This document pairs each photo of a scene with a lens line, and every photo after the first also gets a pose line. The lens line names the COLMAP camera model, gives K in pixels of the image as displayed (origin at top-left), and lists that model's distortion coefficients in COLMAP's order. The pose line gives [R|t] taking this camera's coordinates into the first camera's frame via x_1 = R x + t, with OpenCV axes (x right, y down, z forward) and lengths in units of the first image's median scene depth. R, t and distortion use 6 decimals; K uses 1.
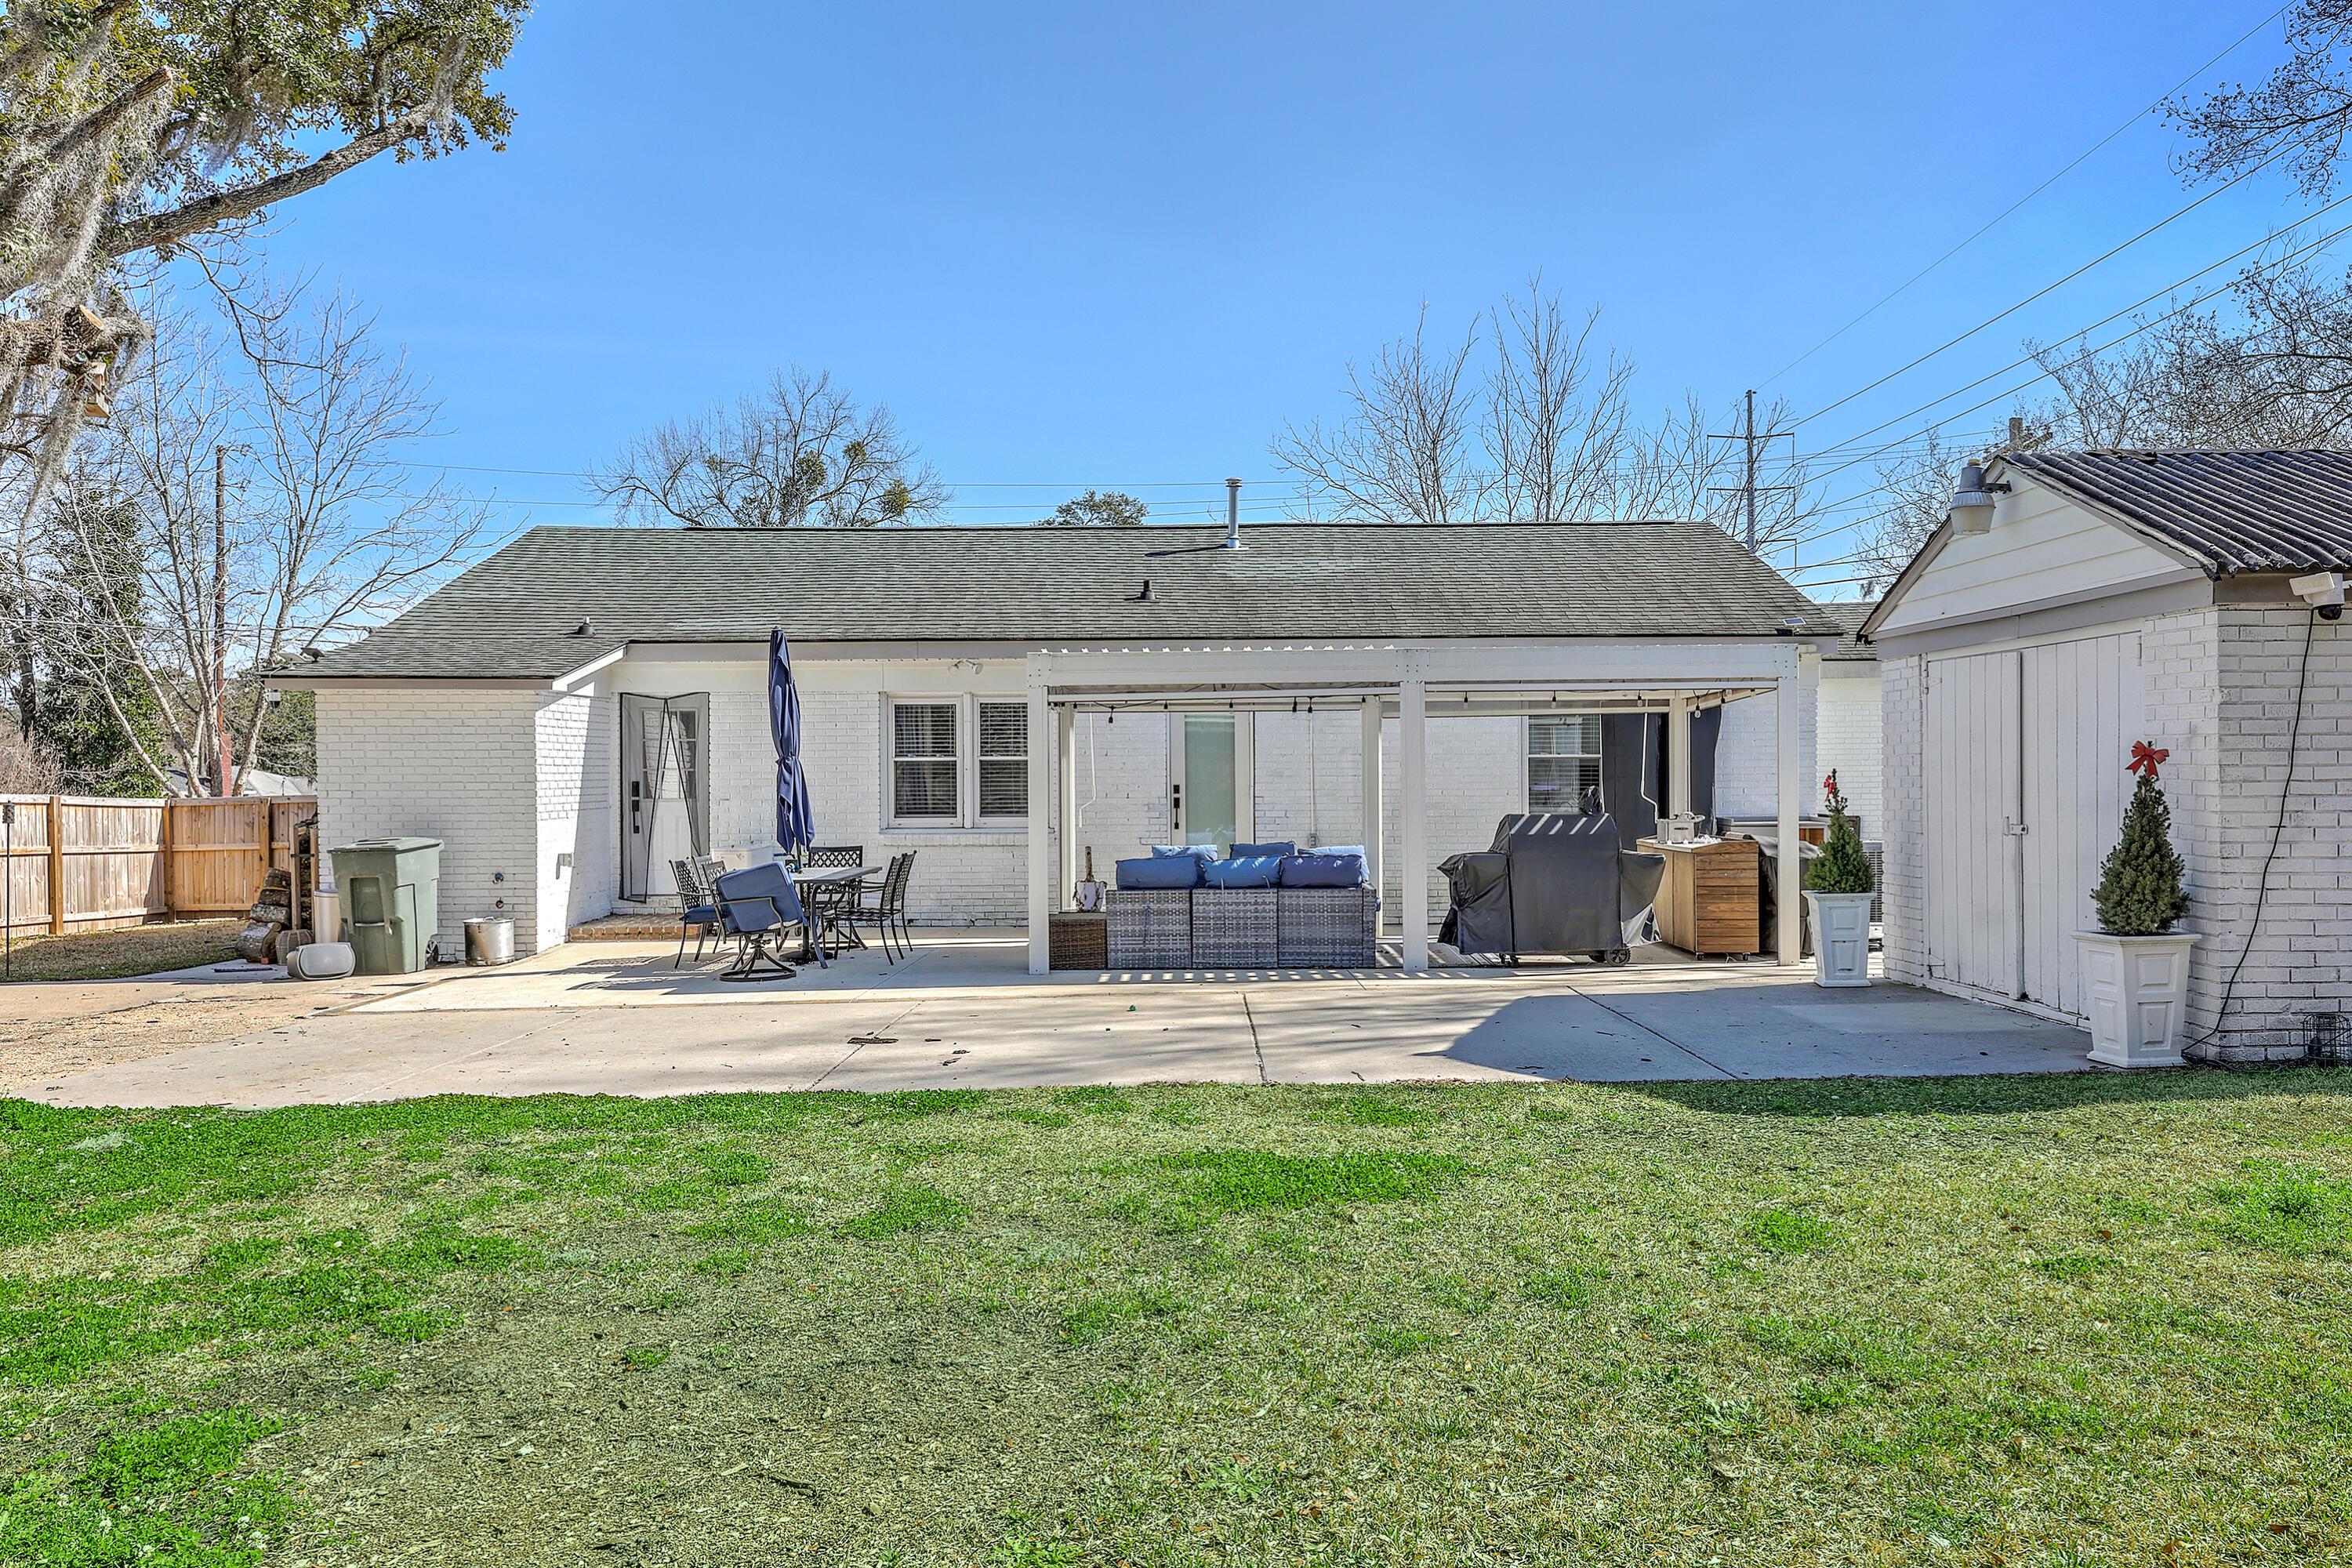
lens RADIAL K [[1685.0, 0, 1176.0], [0, 1685.0, 784.0], [0, 0, 1]] dist [-0.000674, 0.000486]
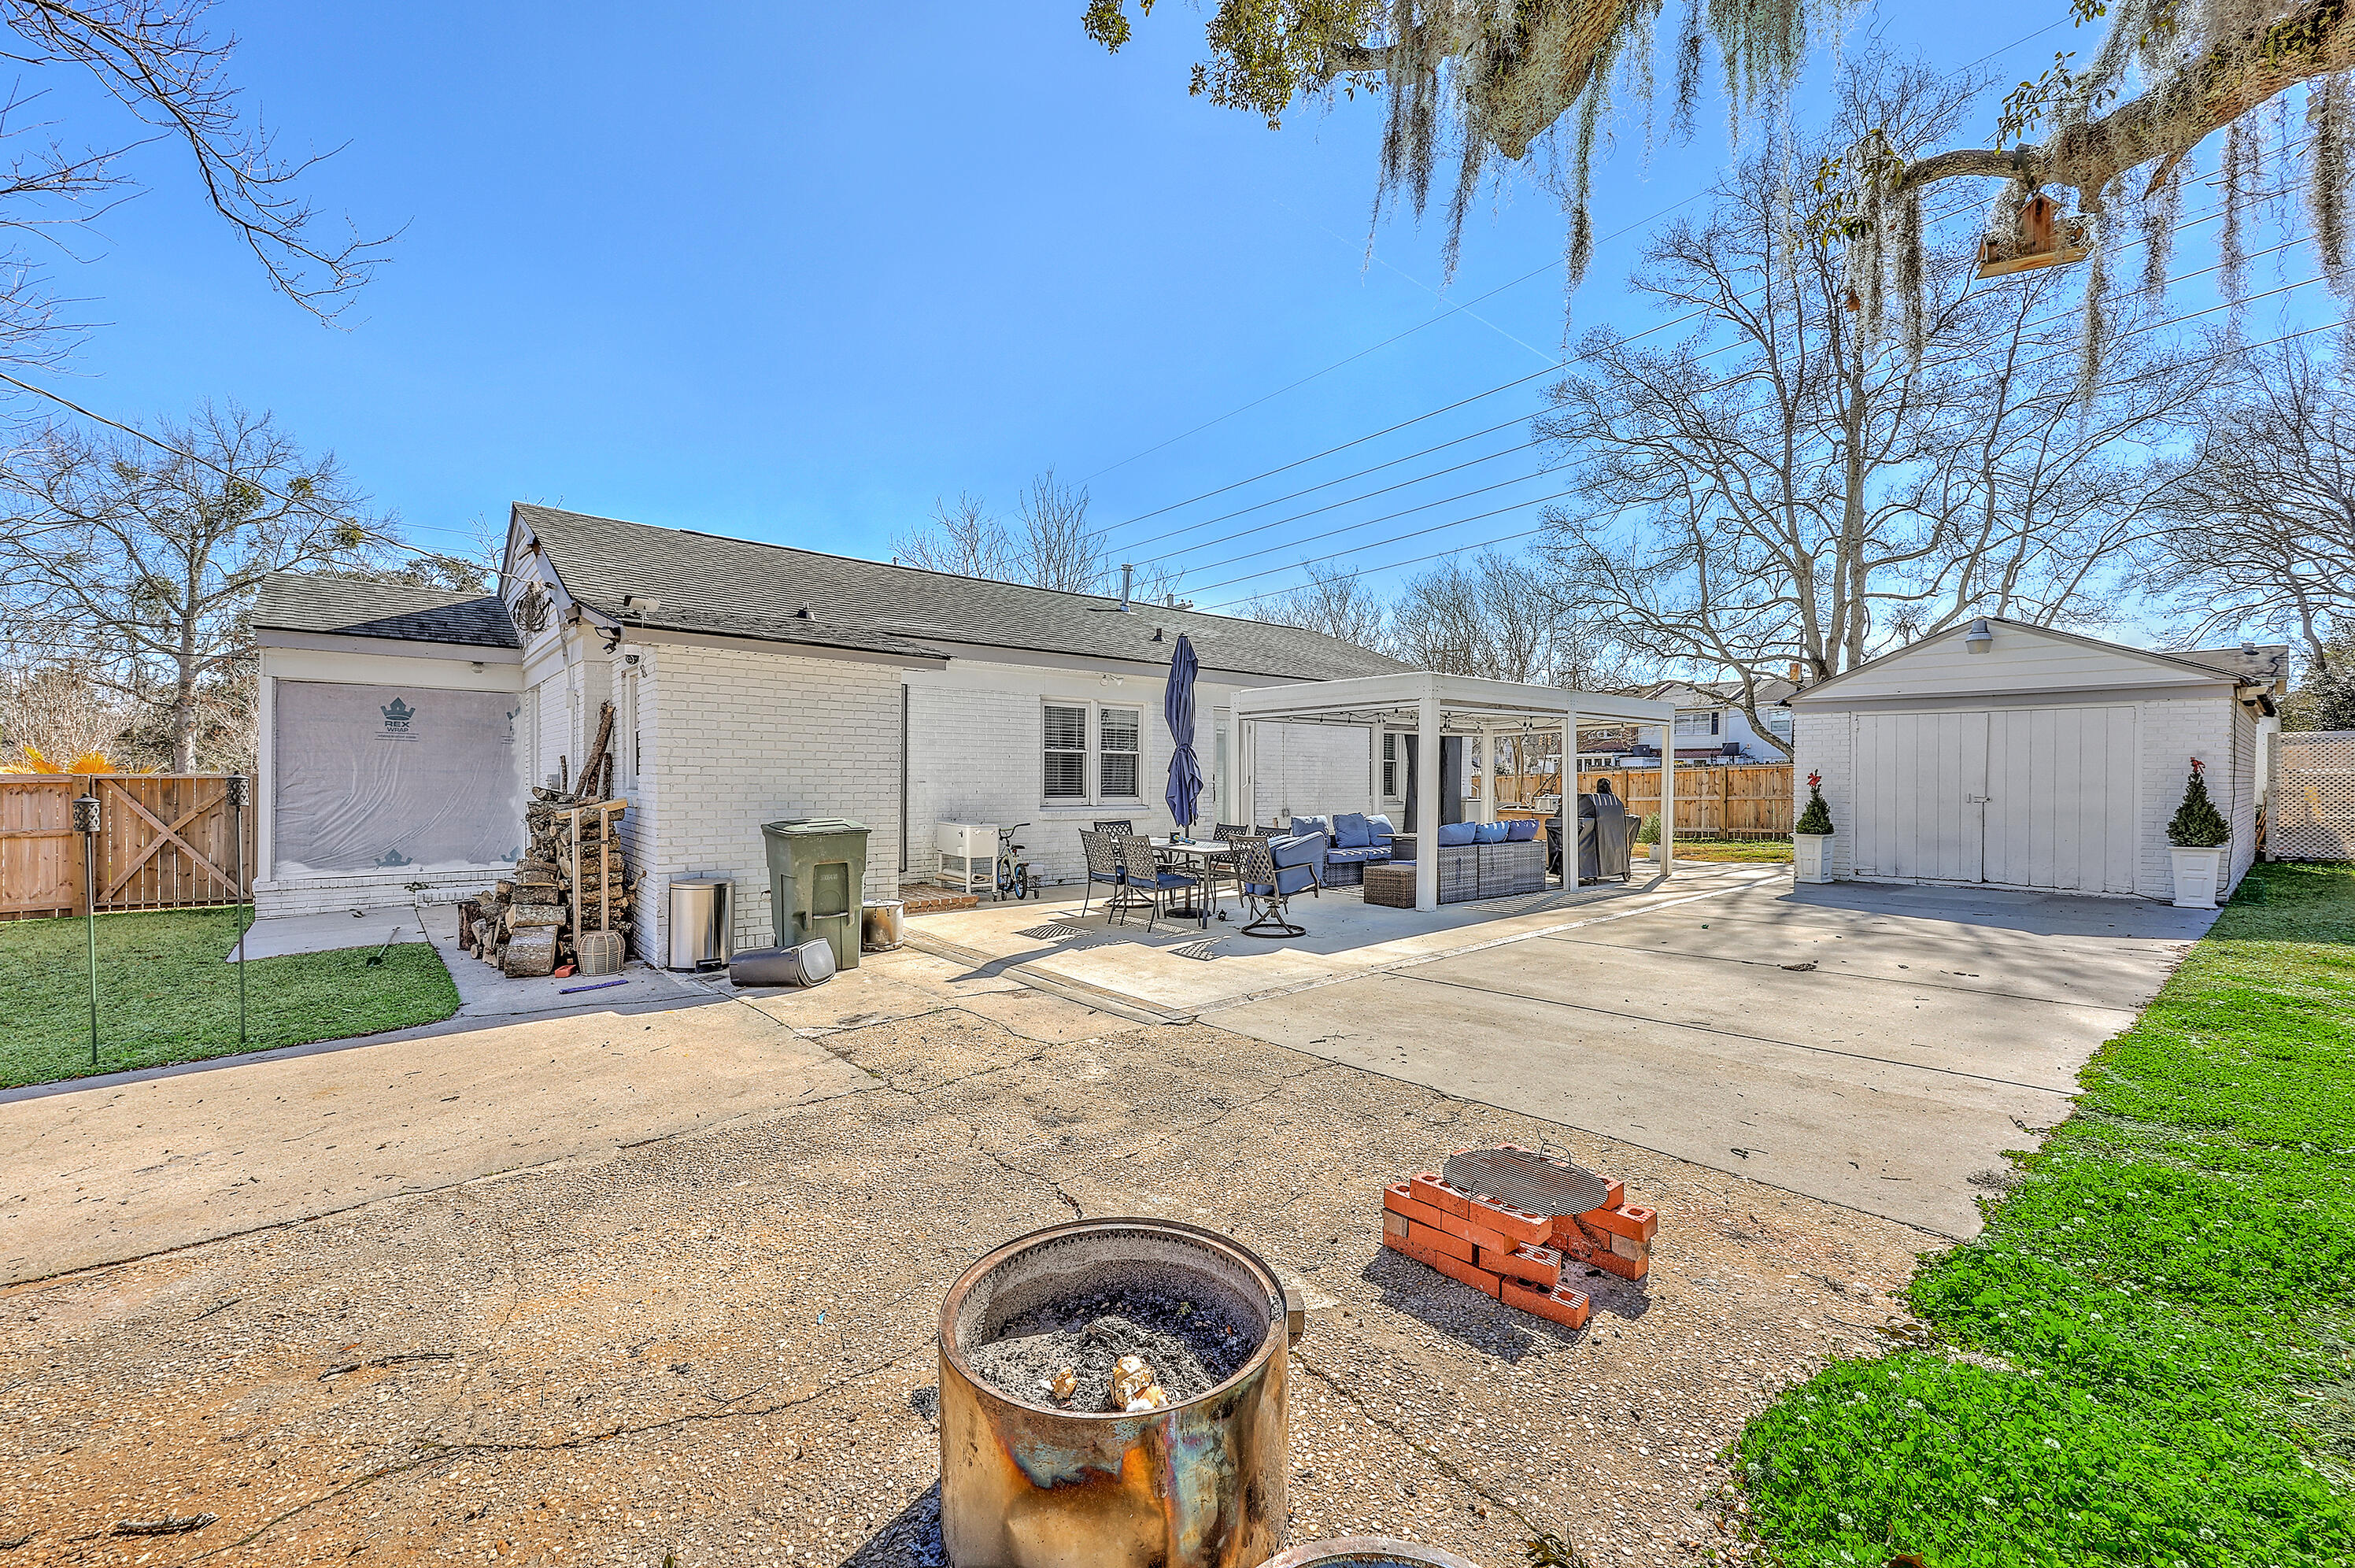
lens RADIAL K [[962.8, 0, 1177.5], [0, 962.8, 784.0], [0, 0, 1]] dist [-0.000421, -0.000160]
pose [[0.762686, 0.008363, 0.646715, -0.610467], [-0.007387, 0.999964, -0.004220, 0.013112], [-0.646727, -0.001559, 0.762720, 0.448226]]
